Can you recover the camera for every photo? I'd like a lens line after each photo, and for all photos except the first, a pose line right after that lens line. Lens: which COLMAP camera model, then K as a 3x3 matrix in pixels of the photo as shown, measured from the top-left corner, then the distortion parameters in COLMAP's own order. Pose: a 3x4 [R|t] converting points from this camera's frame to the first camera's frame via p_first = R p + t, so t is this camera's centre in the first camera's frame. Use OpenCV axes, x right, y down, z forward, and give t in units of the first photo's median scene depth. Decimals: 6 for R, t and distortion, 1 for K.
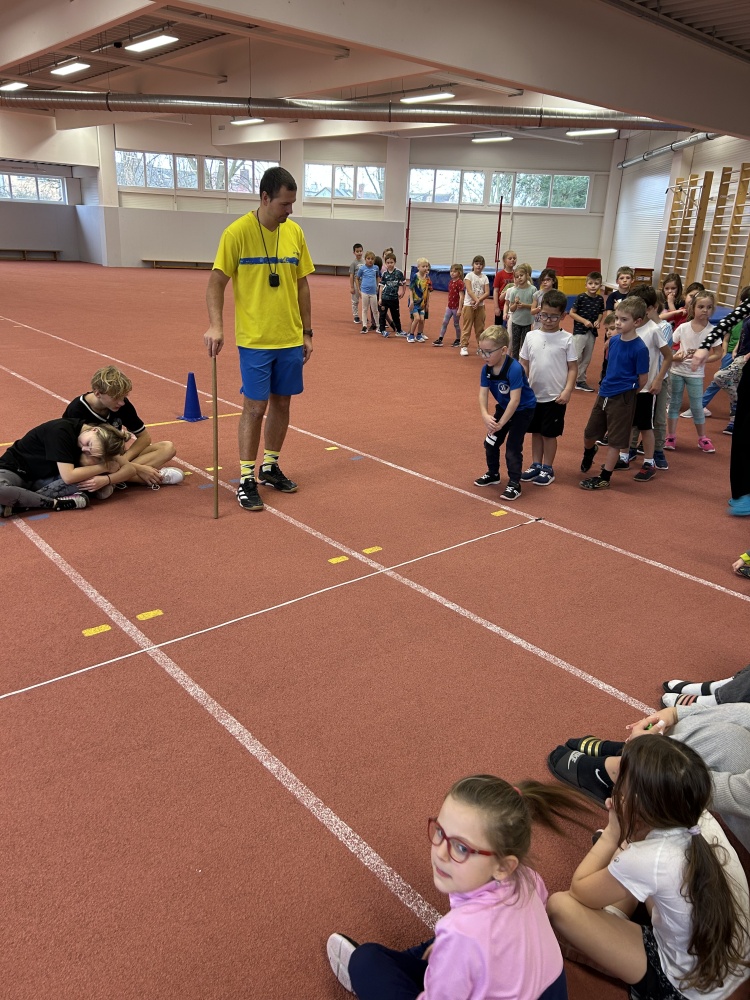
lens RADIAL K [[746.1, 0, 375.0], [0, 746.1, 500.0], [0, 0, 1]] dist [0.042019, -0.045971]
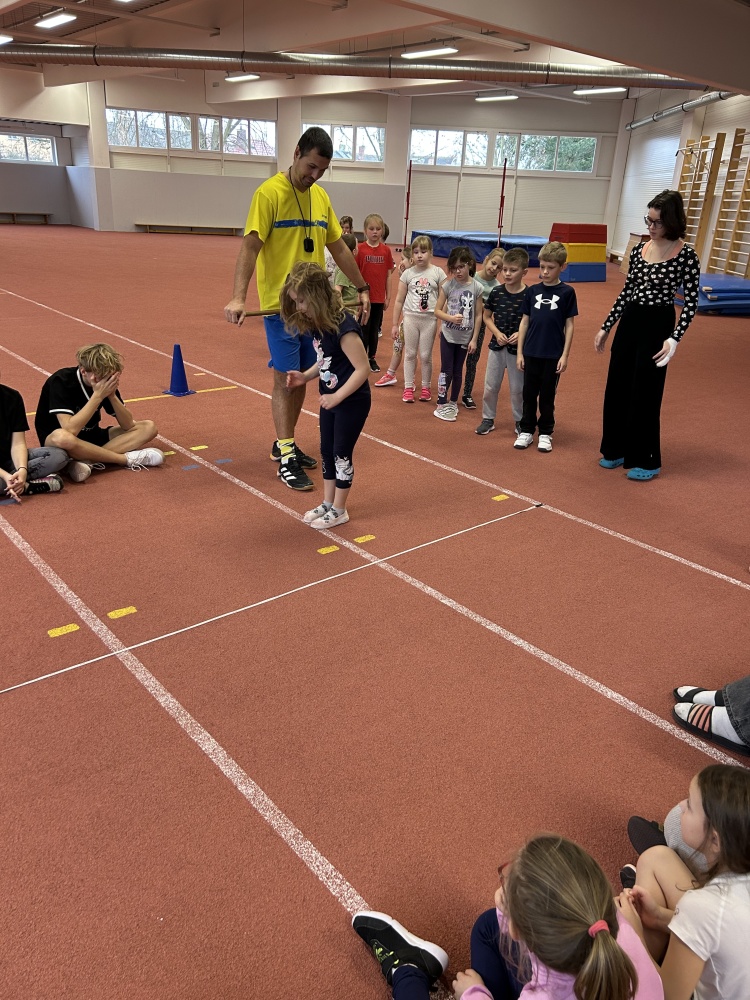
lens RADIAL K [[744.4, 0, 374.8], [0, 744.4, 507.5], [0, 0, 1]] dist [0.037719, -0.044086]
pose [[0.999992, 0.004067, 0.000361, 0.002646], [-0.004080, 0.998701, 0.050787, -0.006016], [-0.000154, -0.050788, 0.998709, 0.020734]]
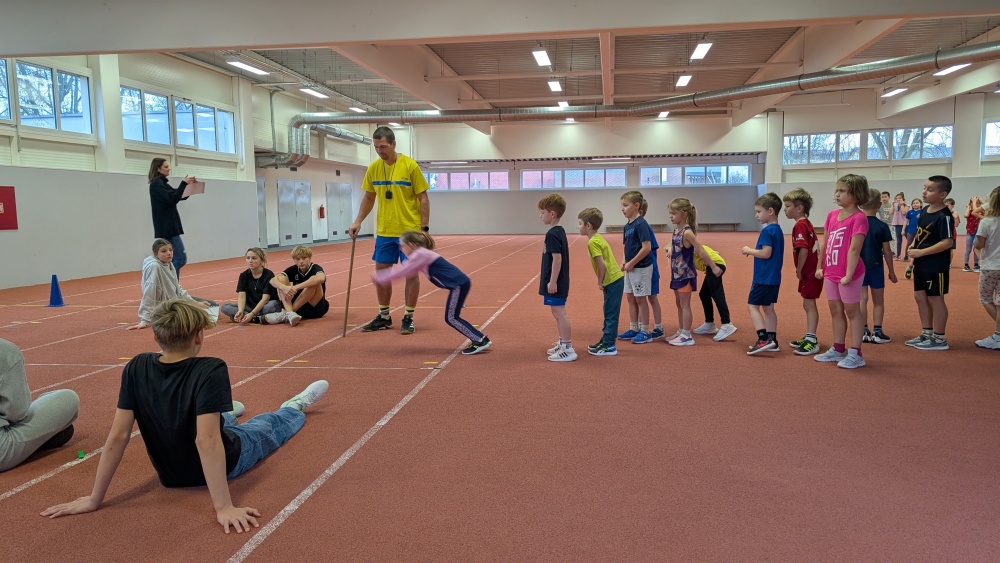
lens RADIAL K [[726.5, 0, 496.1], [0, 726.5, 286.2], [0, 0, 1]] dist [0.010604, 0.002227]
pose [[0.643051, 0.028020, -0.765310, 0.370365], [-0.217832, 0.964744, -0.147711, 0.015210], [0.734189, 0.261695, 0.626483, 0.092936]]
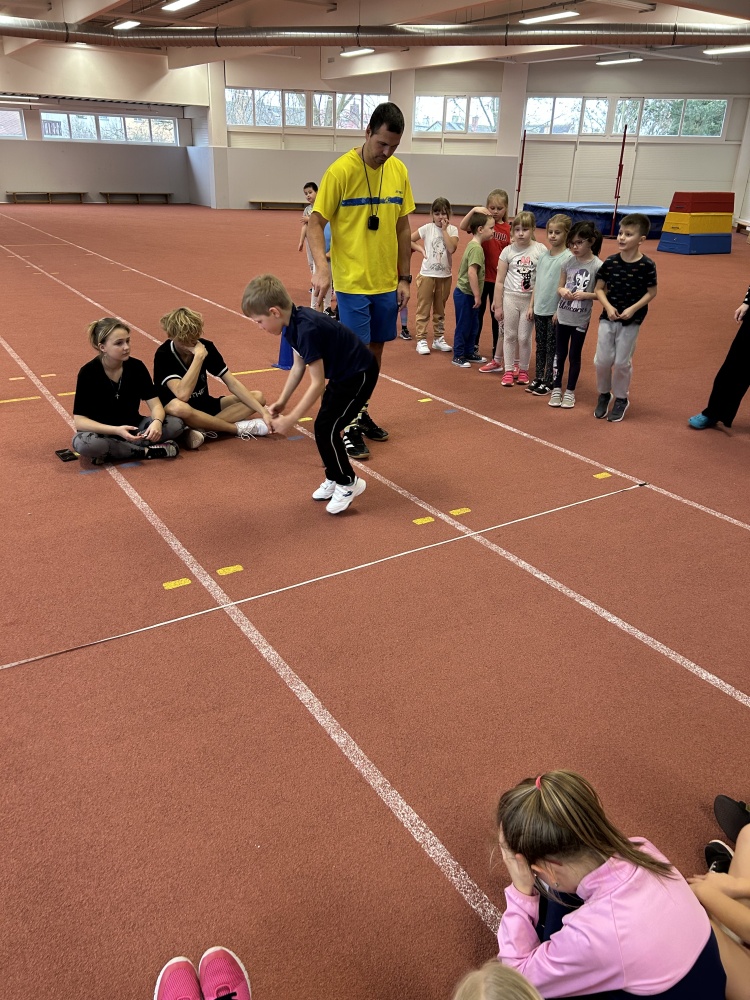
lens RADIAL K [[746.1, 0, 375.0], [0, 746.1, 500.0], [0, 0, 1]] dist [0.042019, -0.045971]
pose [[0.990484, 0.038811, -0.132039, 0.004026], [-0.029245, 0.996857, 0.073629, -0.004306], [0.134482, -0.069067, 0.988506, 0.013939]]
